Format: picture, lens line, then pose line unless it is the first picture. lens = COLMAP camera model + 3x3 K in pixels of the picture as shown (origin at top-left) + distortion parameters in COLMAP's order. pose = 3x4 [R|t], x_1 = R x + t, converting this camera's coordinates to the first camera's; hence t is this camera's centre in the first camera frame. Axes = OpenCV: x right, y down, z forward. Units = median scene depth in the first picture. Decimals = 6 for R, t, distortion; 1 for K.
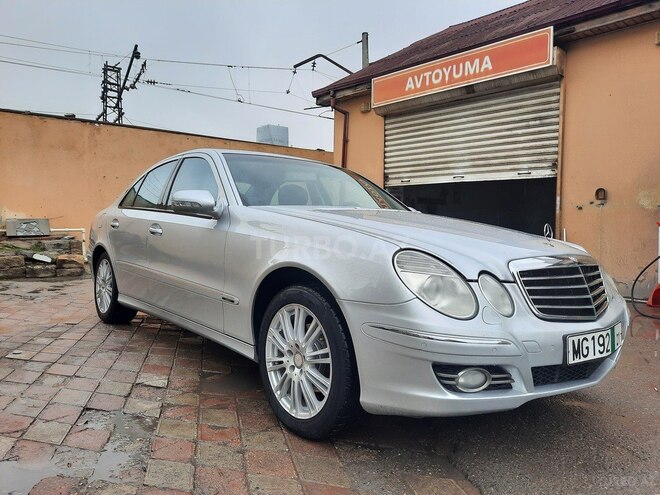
lens RADIAL K [[484.3, 0, 327.2], [0, 484.3, 249.5], [0, 0, 1]] dist [0.057070, -0.047153]
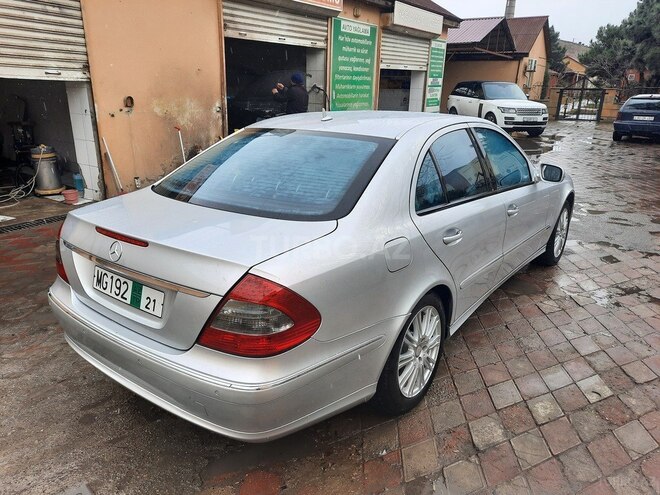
lens RADIAL K [[484.3, 0, 327.2], [0, 484.3, 249.5], [0, 0, 1]] dist [0.057070, -0.047153]
pose [[-0.228640, -0.327074, 0.916922, -0.559994], [0.022846, 0.939809, 0.340935, -0.146164], [-0.973243, 0.098899, -0.207406, 0.737979]]
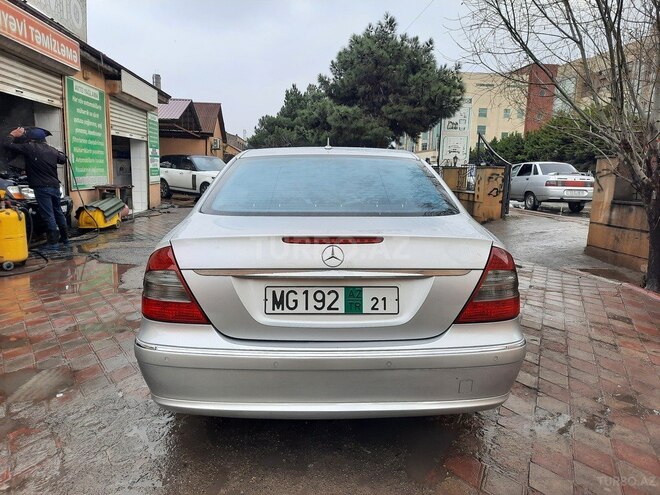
lens RADIAL K [[484.7, 0, 330.3], [0, 484.7, 252.8], [0, 0, 1]] dist [0.058929, -0.042215]
pose [[-0.783515, -0.129391, 0.607752, -0.429841], [-0.002736, 0.978788, 0.204858, -0.106593], [-0.621367, 0.158846, -0.767249, 1.000313]]
